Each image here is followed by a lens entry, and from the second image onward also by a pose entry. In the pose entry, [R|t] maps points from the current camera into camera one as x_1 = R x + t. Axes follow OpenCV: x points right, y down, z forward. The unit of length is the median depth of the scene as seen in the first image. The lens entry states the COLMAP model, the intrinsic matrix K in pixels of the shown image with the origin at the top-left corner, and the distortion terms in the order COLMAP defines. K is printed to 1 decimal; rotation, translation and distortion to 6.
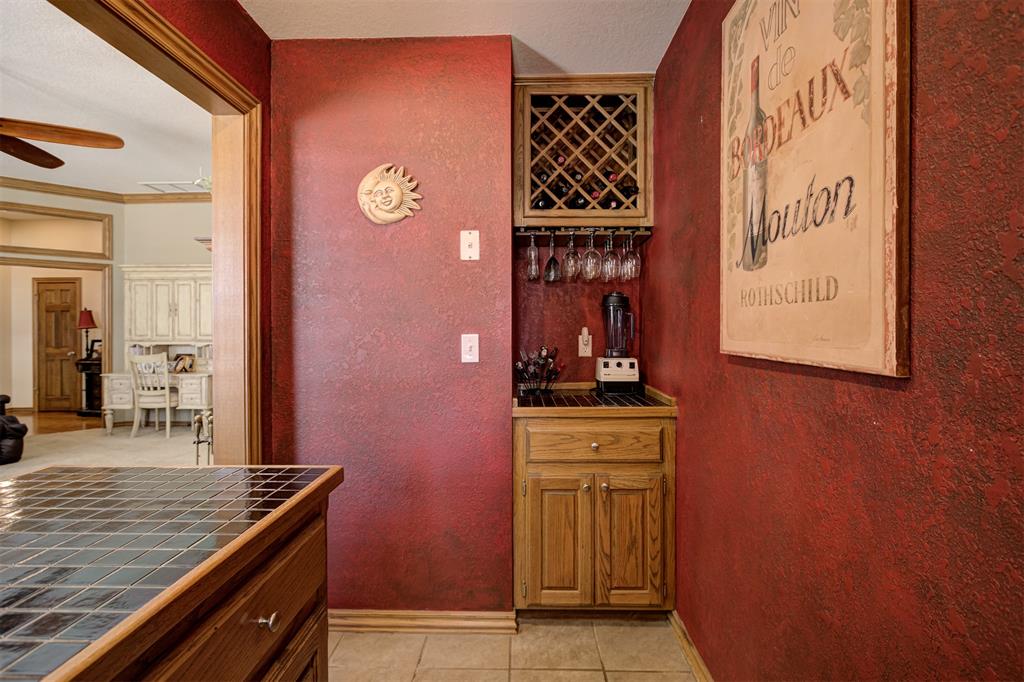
lens RADIAL K [[480.8, 0, 512.3], [0, 480.8, 330.4], [0, 0, 1]] dist [-0.002071, 0.000147]
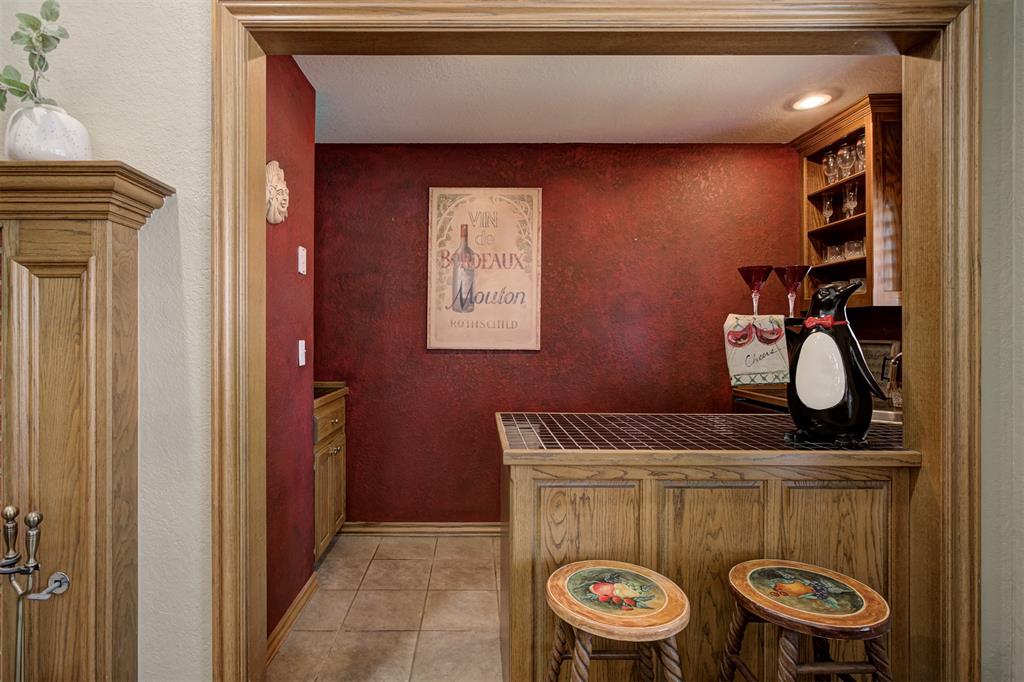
lens RADIAL K [[497.6, 0, 471.4], [0, 497.6, 336.8], [0, 0, 1]] dist [-0.001790, 0.000100]
pose [[-0.014431, 0.002087, 0.999894, -0.430063], [-0.004098, 0.999989, -0.002147, 0.000221], [-0.999887, -0.004128, -0.014422, 0.216991]]
